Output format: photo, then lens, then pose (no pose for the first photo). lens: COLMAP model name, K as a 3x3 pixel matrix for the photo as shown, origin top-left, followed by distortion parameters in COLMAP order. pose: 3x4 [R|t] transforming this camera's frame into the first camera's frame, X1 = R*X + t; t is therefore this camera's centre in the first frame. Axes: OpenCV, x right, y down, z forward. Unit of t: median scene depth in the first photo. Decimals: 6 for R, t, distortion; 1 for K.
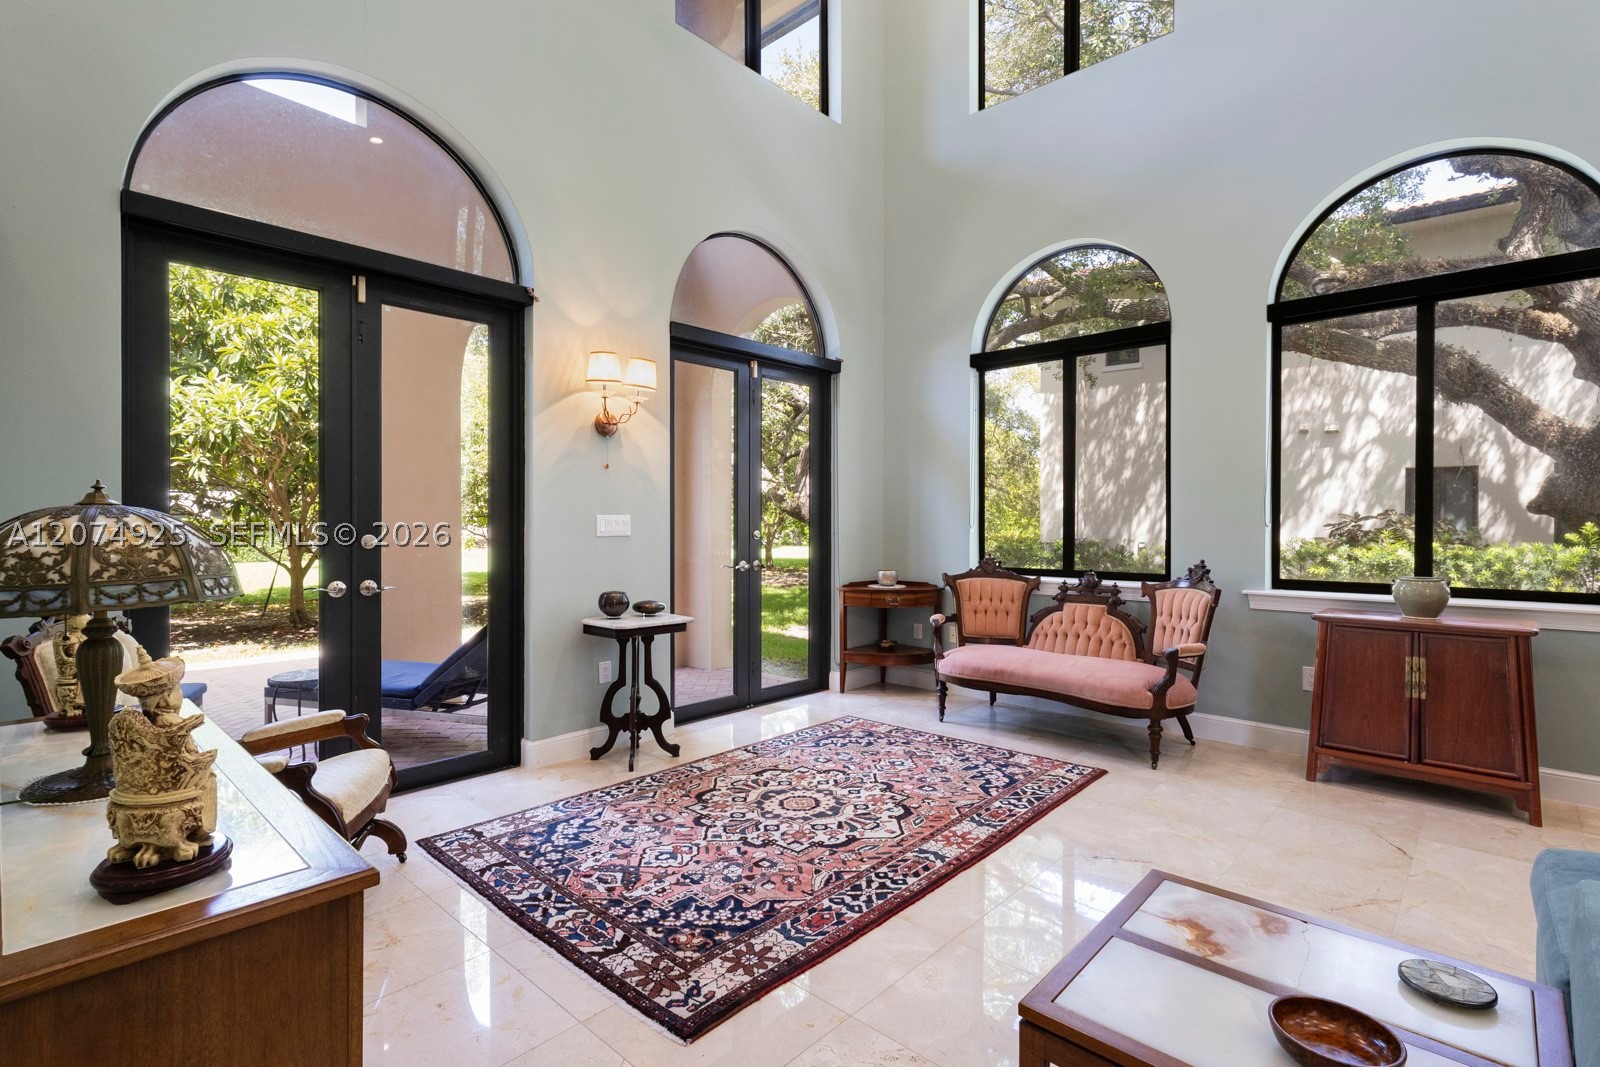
lens RADIAL K [[747.8, 0, 819.7], [0, 747.8, 533.3], [0, 0, 1]] dist [0.004211, 0.000376]
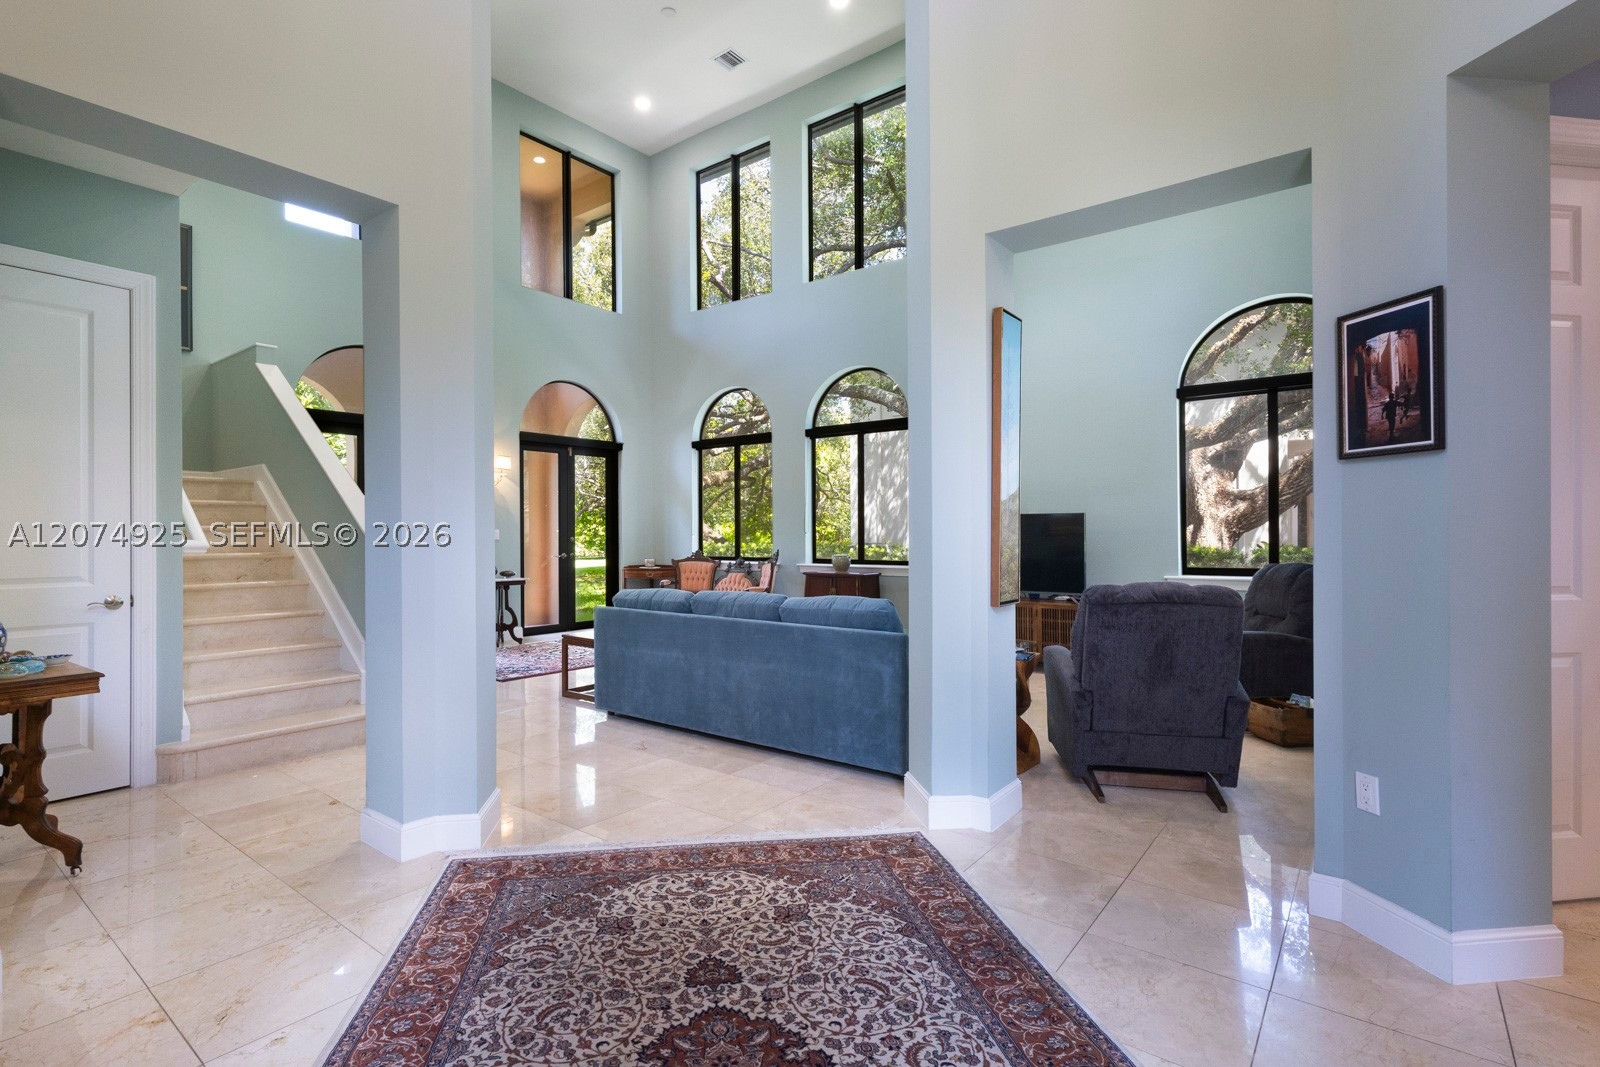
lens RADIAL K [[747.8, 0, 792.3], [0, 747.8, 524.6], [0, 0, 1]] dist [0.004211, 0.000376]
pose [[0.996816, -0.002825, 0.079681, 0.408146], [0.004076, 0.999871, -0.015539, -0.003678], [-0.079627, 0.015814, 0.996699, -1.183793]]
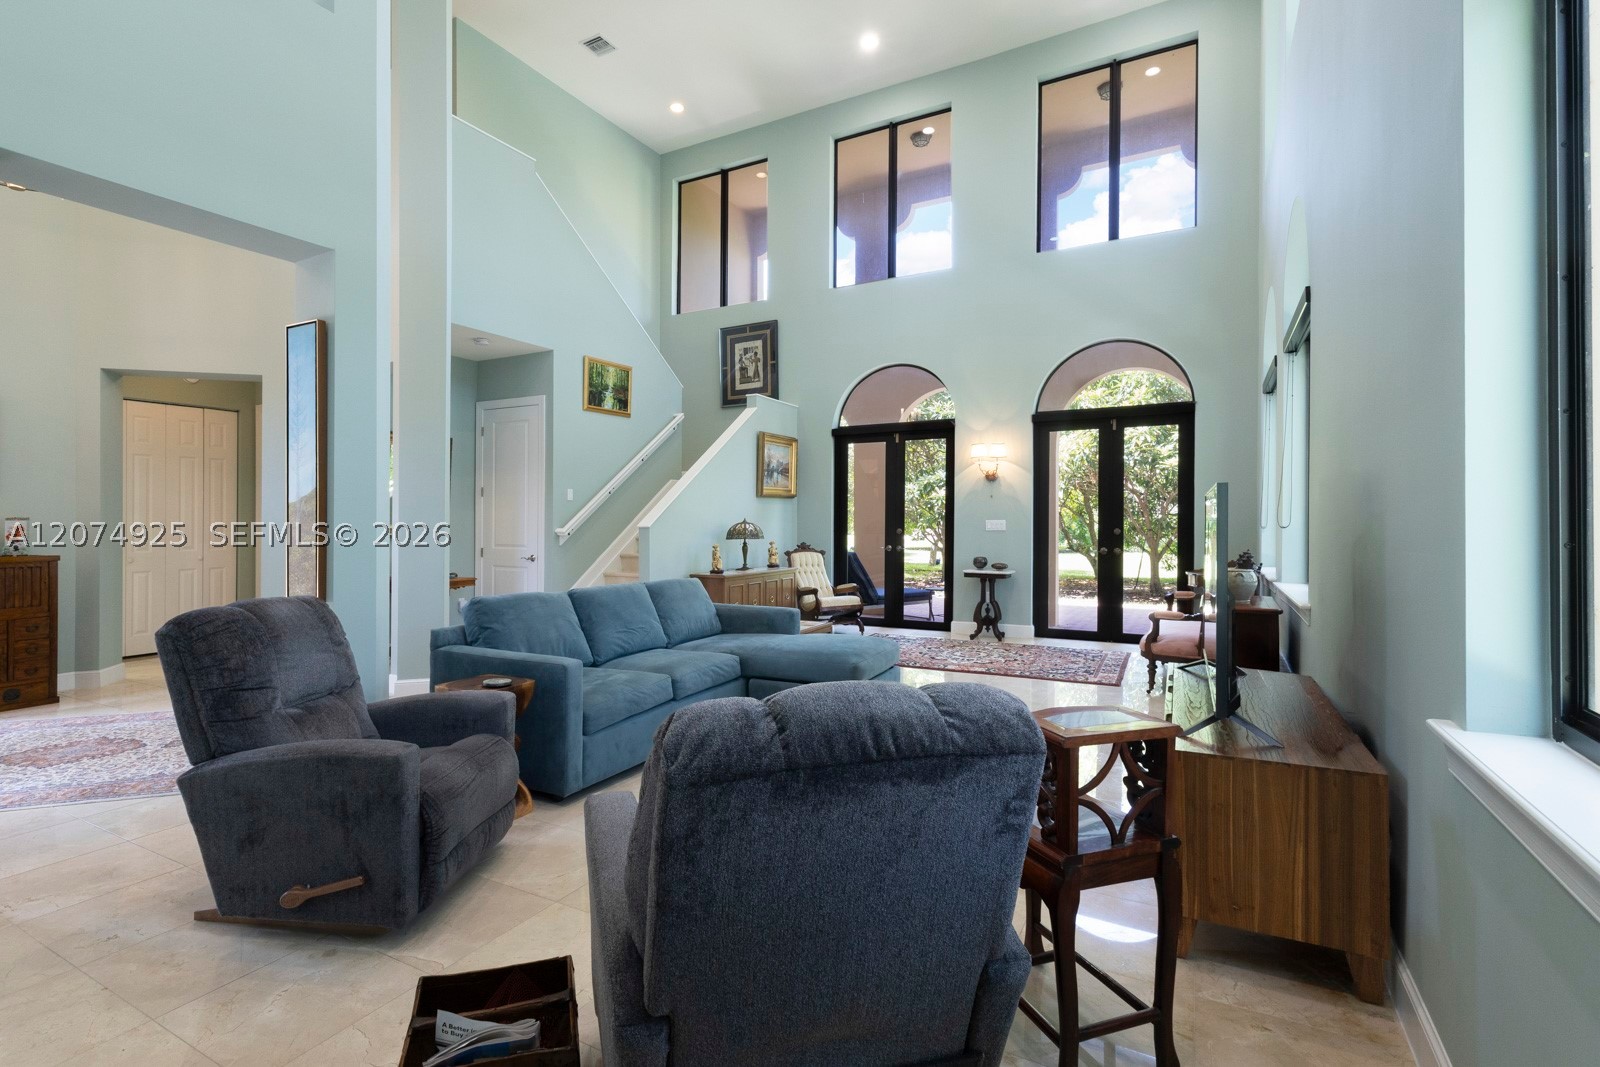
lens RADIAL K [[747.8, 0, 803.4], [0, 747.8, 527.6], [0, 0, 1]] dist [0.004211, 0.000376]
pose [[0.259254, 0.006757, -0.965786, 1.601902], [-0.009043, 0.999949, 0.004568, -0.008114], [0.965767, 0.007550, 0.259301, -0.018825]]
